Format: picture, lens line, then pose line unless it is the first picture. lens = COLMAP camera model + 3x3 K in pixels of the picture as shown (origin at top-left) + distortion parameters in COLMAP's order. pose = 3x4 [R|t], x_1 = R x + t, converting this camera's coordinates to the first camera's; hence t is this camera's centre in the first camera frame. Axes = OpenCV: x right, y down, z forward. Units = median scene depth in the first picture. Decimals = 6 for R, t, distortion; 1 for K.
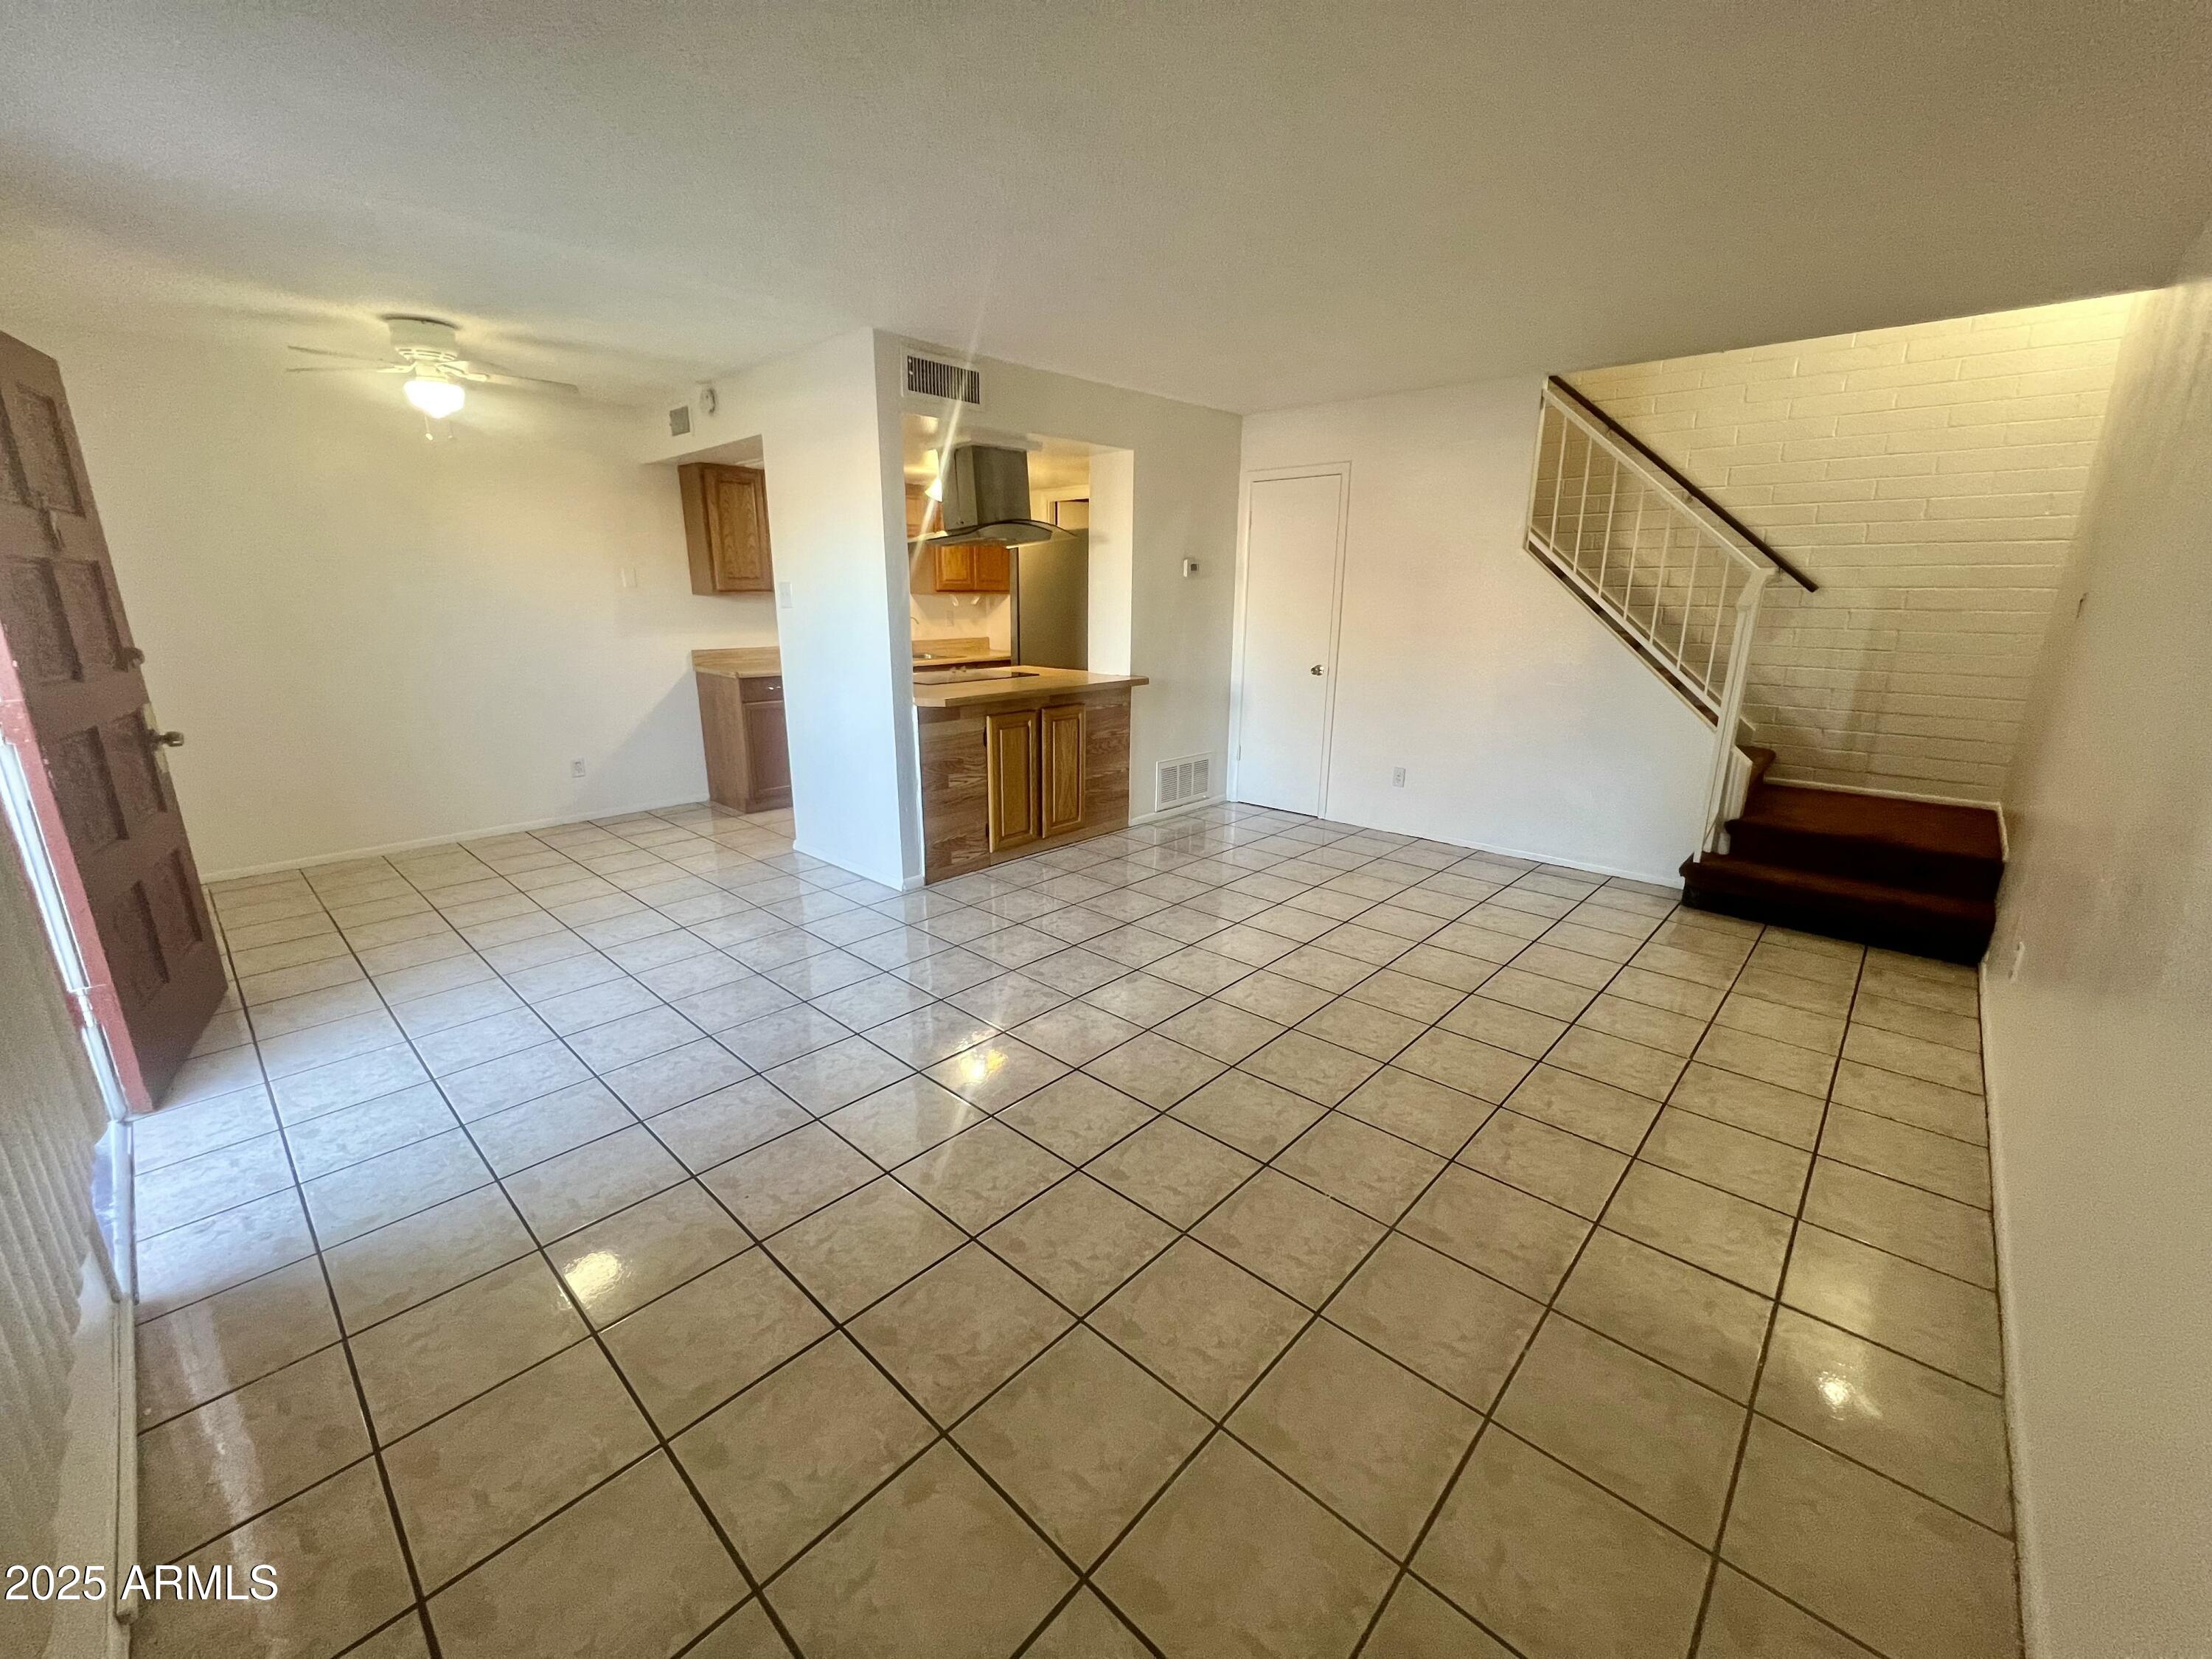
lens RADIAL K [[885.4, 0, 1099.6], [0, 885.4, 817.9], [0, 0, 1]] dist [-0.002350, -0.000188]
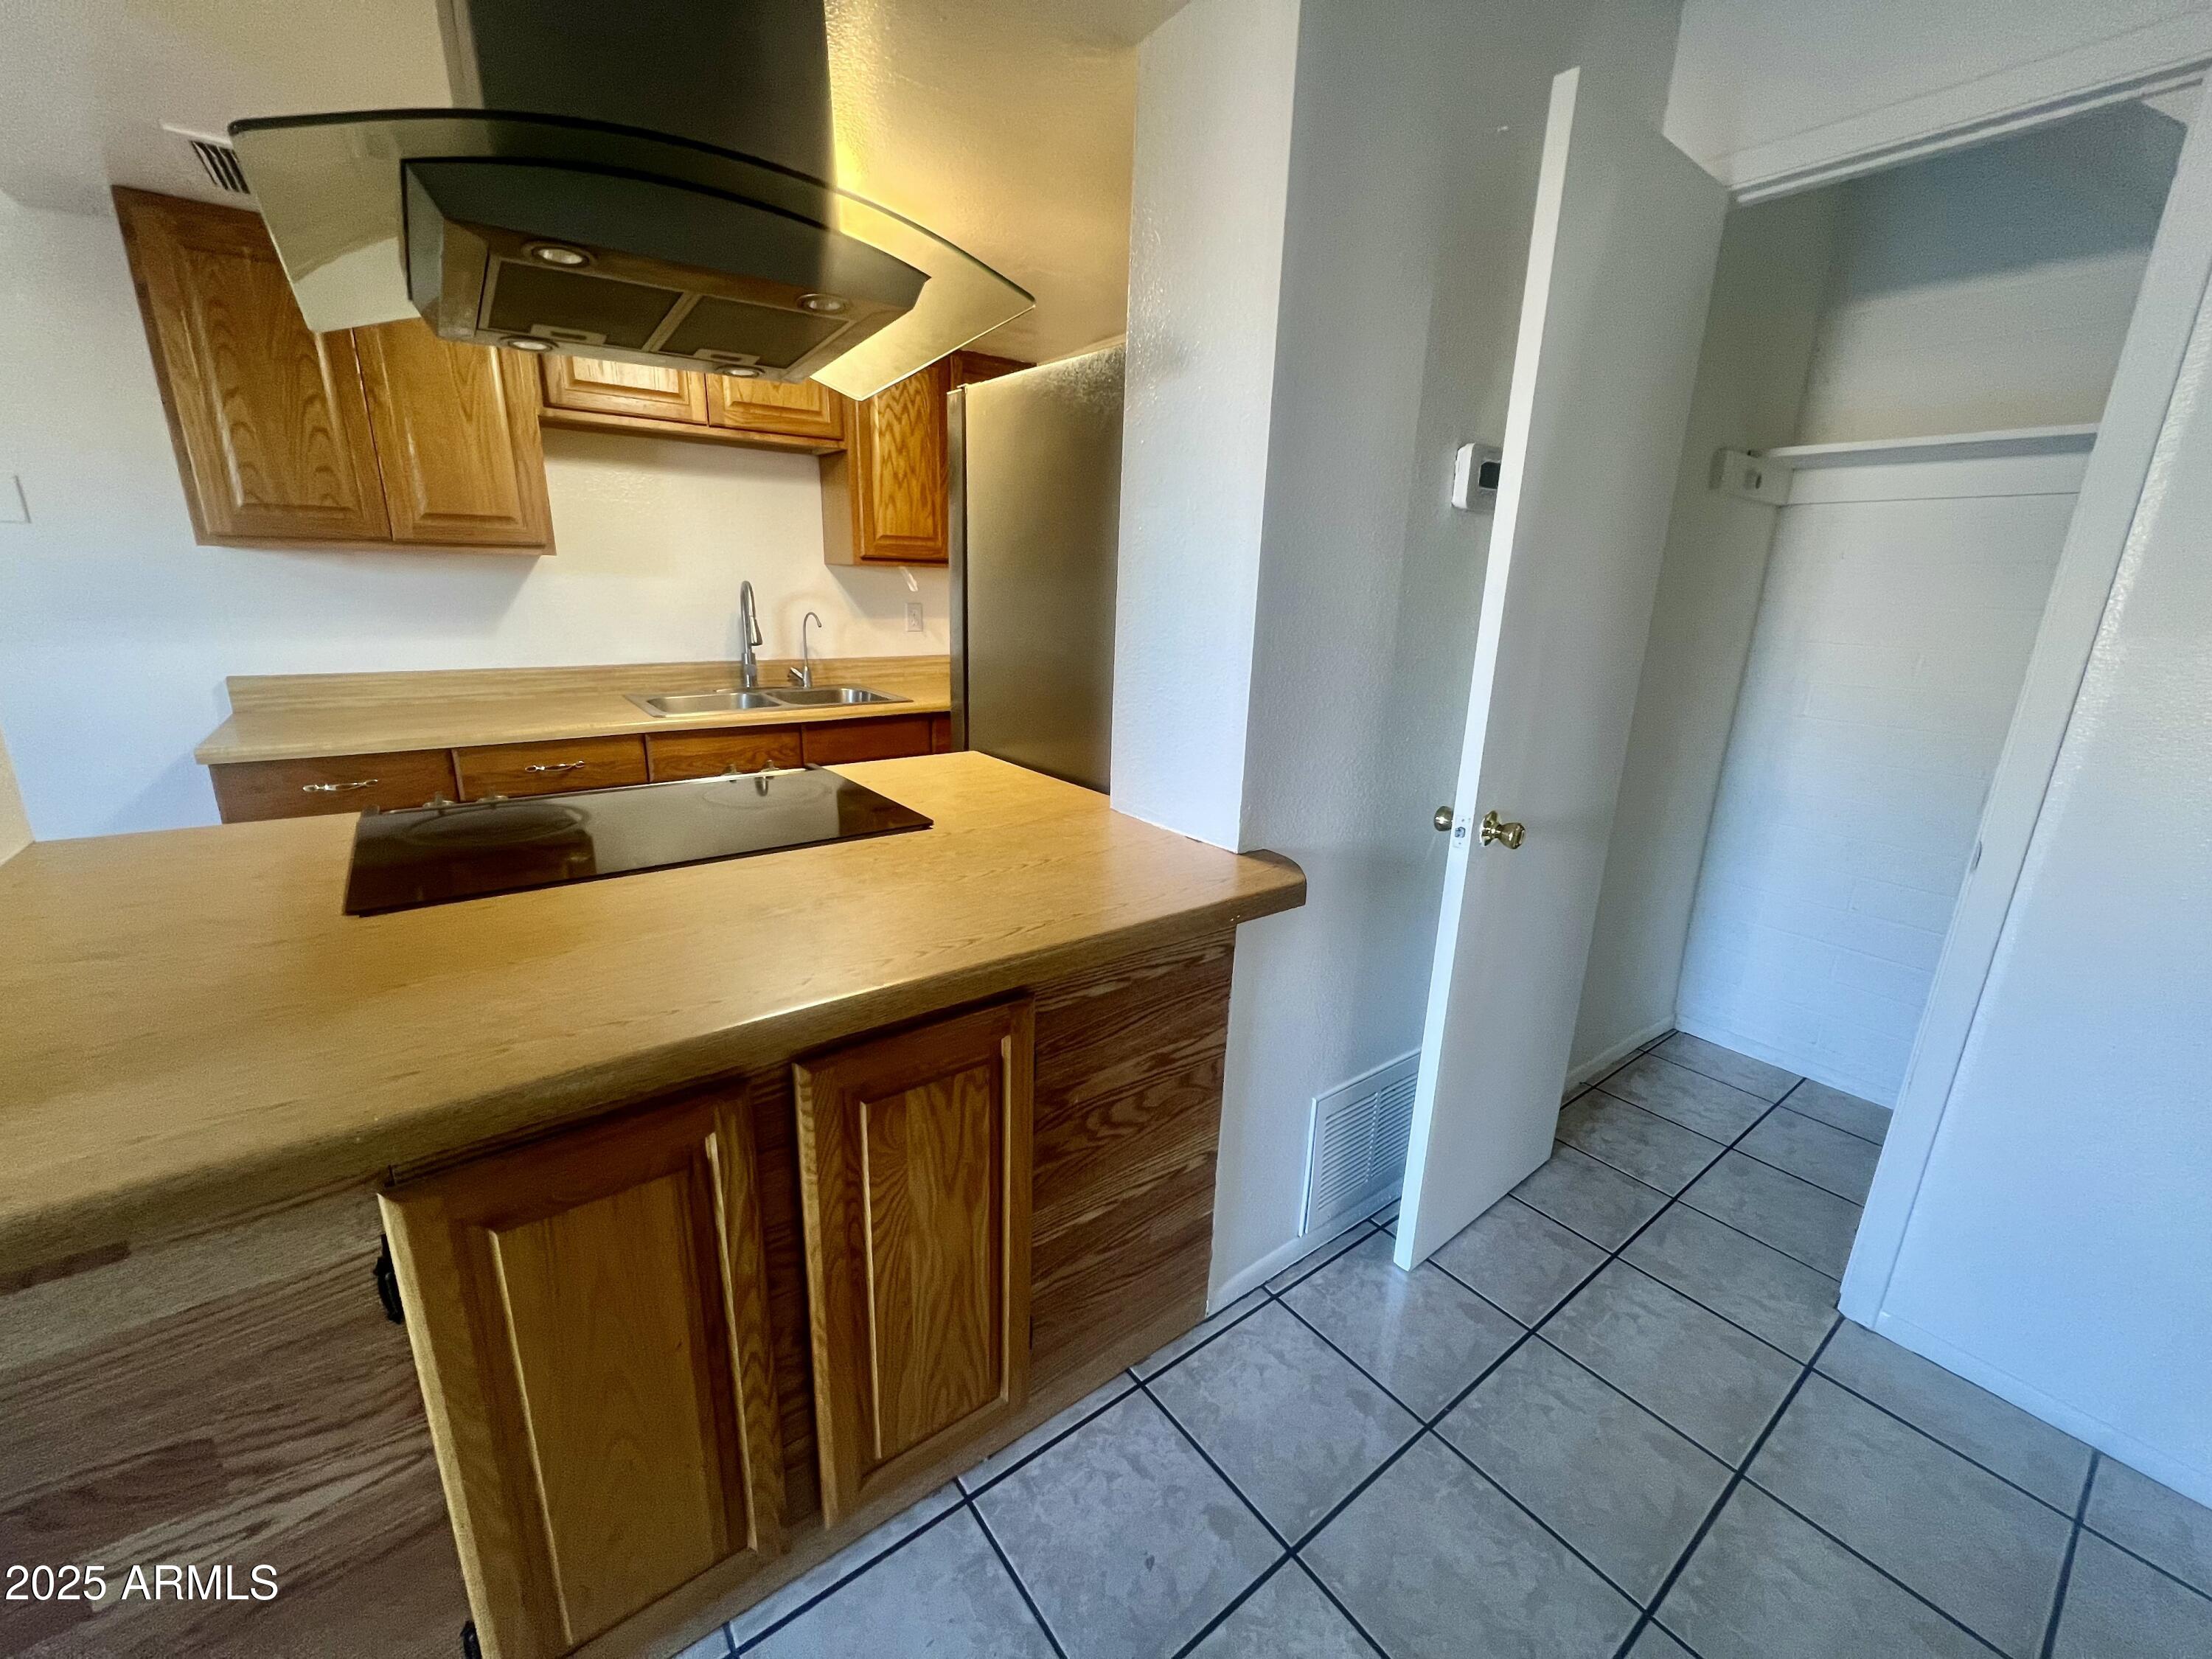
lens RADIAL K [[885.4, 0, 1101.2], [0, 885.4, 827.0], [0, 0, 1]] dist [-0.002350, -0.000188]
pose [[0.983807, 0.069258, -0.165312, 0.037221], [-0.066139, 0.997514, 0.024305, -0.172534], [0.166584, -0.012978, 0.985942, 0.714463]]
